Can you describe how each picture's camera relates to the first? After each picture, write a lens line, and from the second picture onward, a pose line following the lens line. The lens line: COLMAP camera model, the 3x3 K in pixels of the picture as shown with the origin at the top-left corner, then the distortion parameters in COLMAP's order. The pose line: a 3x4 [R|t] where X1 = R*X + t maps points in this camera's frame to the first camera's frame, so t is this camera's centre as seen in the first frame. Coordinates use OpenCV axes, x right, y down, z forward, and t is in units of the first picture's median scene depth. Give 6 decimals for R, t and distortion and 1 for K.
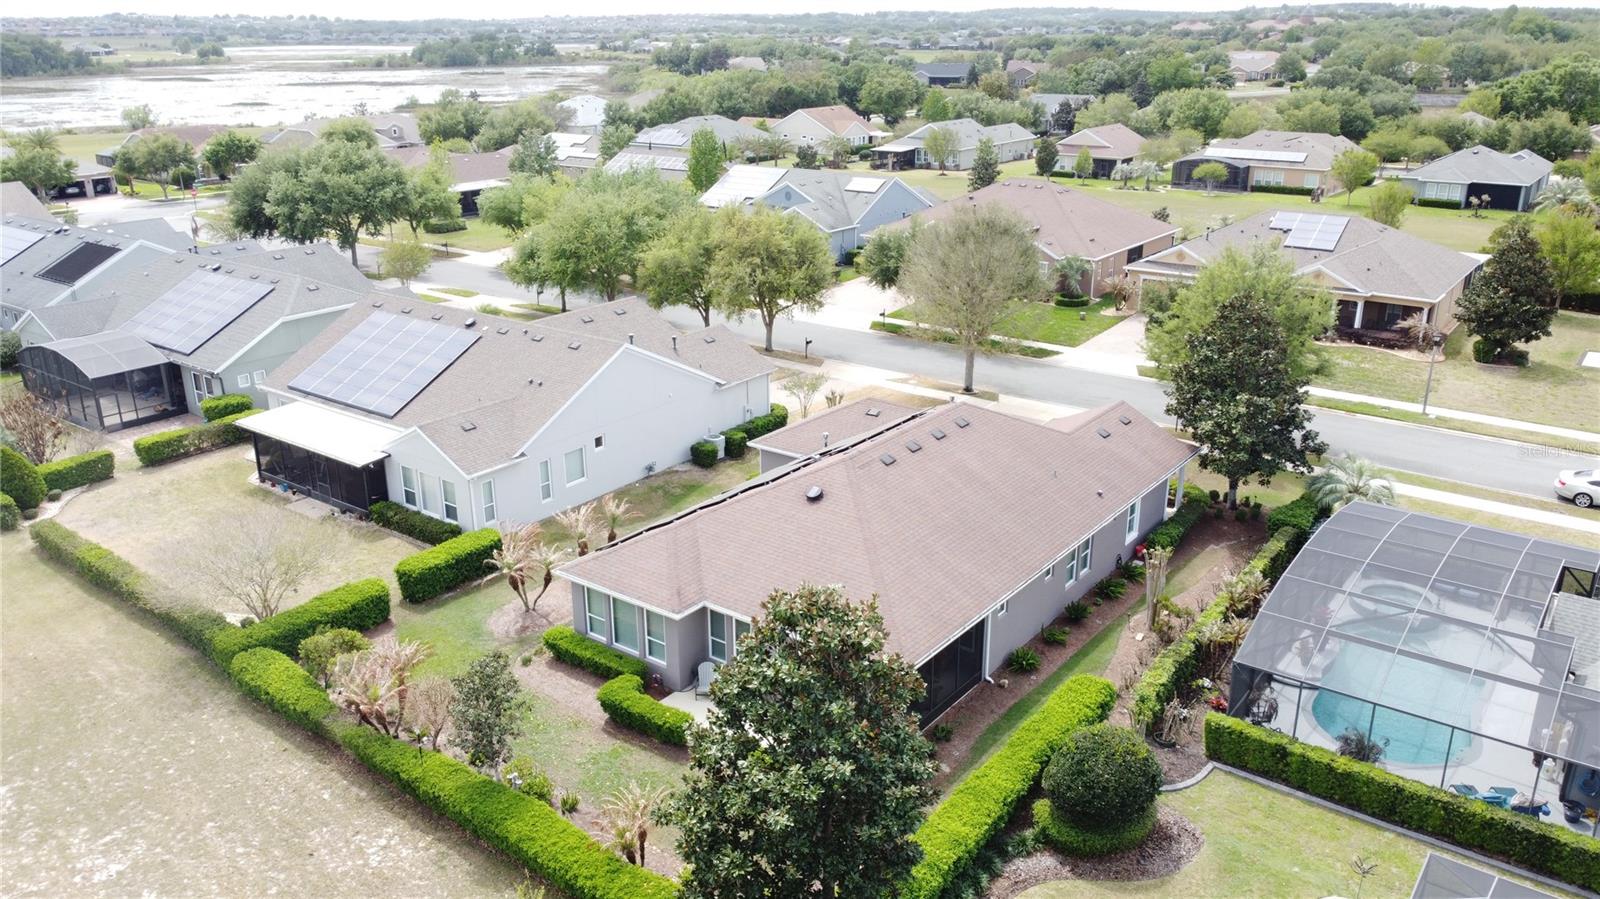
lens RADIAL K [[1203.7, 0, 796.4], [0, 1203.7, 449.4], [0, 0, 1]] dist [-0.004413, -0.003218]
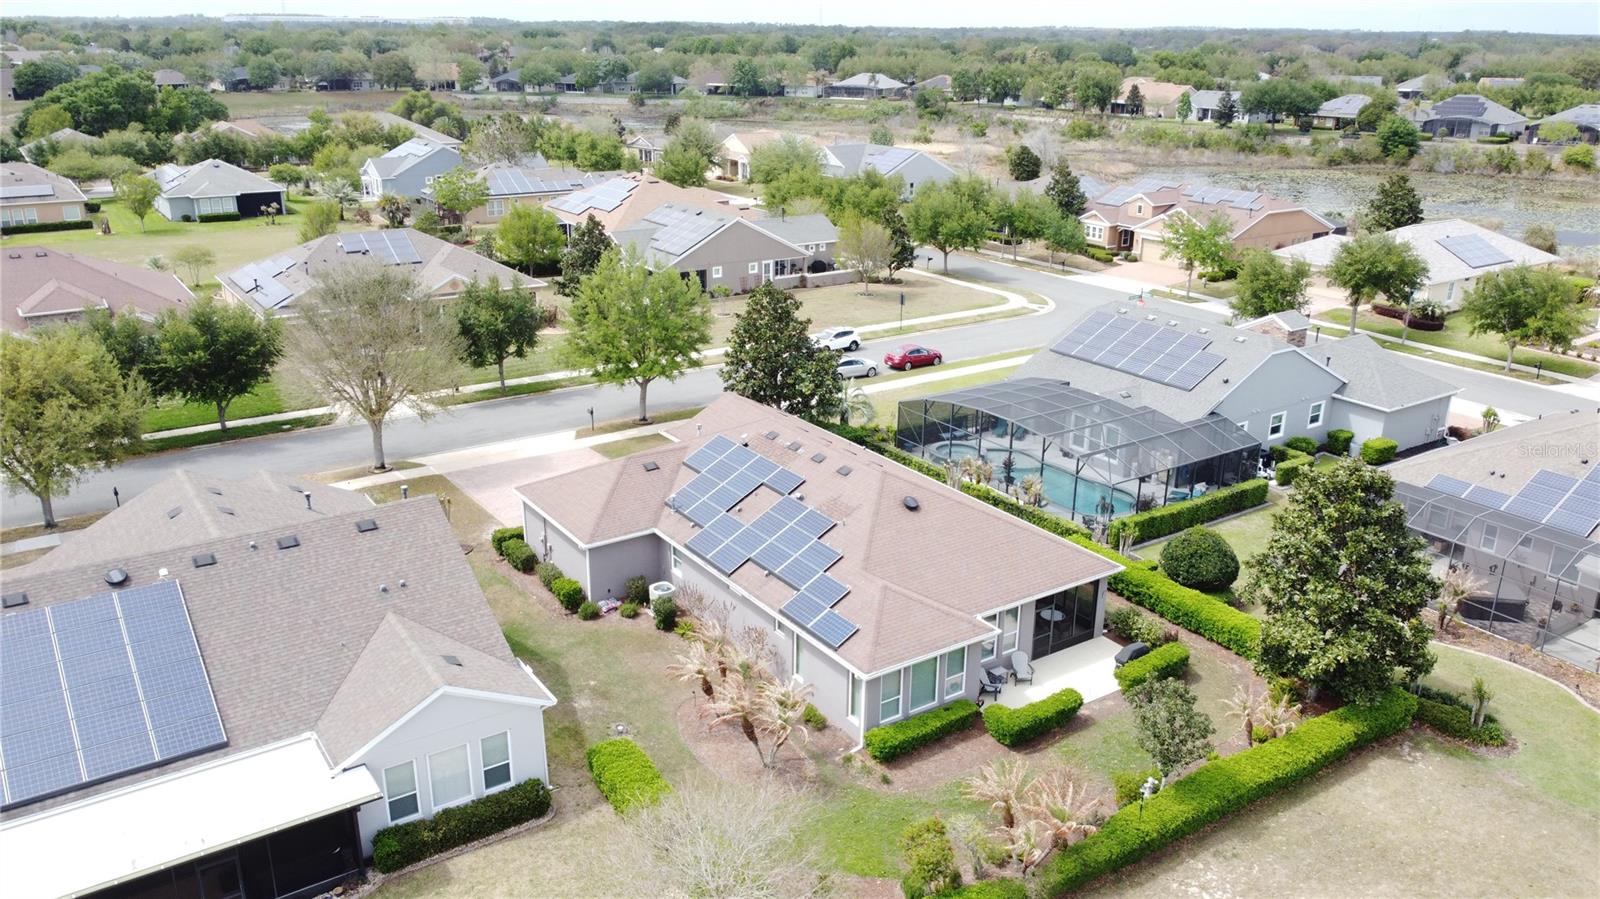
lens RADIAL K [[1203.7, 0, 800.1], [0, 1203.7, 448.1], [0, 0, 1]] dist [-0.004413, -0.003218]
pose [[0.319560, -0.302211, 0.898081, -0.267617], [0.305180, 0.930101, 0.204395, -0.072076], [-0.897076, 0.208760, 0.389452, 0.173793]]
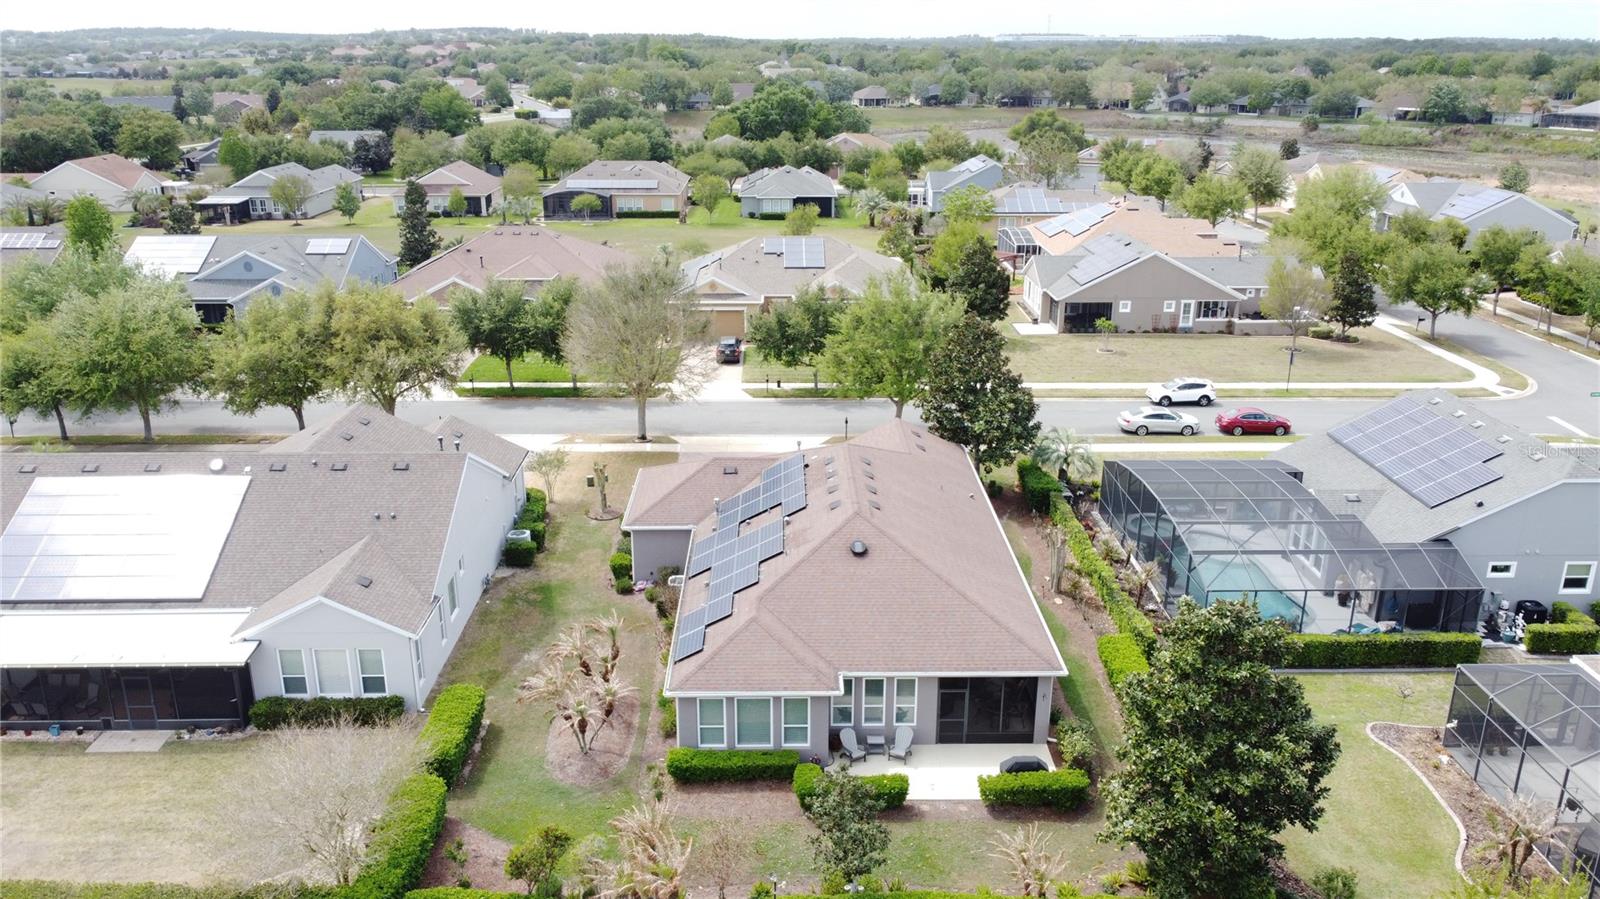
lens RADIAL K [[1203.7, 0, 800.2], [0, 1203.7, 449.7], [0, 0, 1]] dist [-0.004413, -0.003218]
pose [[0.785985, -0.190371, 0.588206, -0.171553], [0.199963, 0.978552, 0.049507, -0.030342], [-0.585015, 0.078708, 0.807194, 0.042212]]
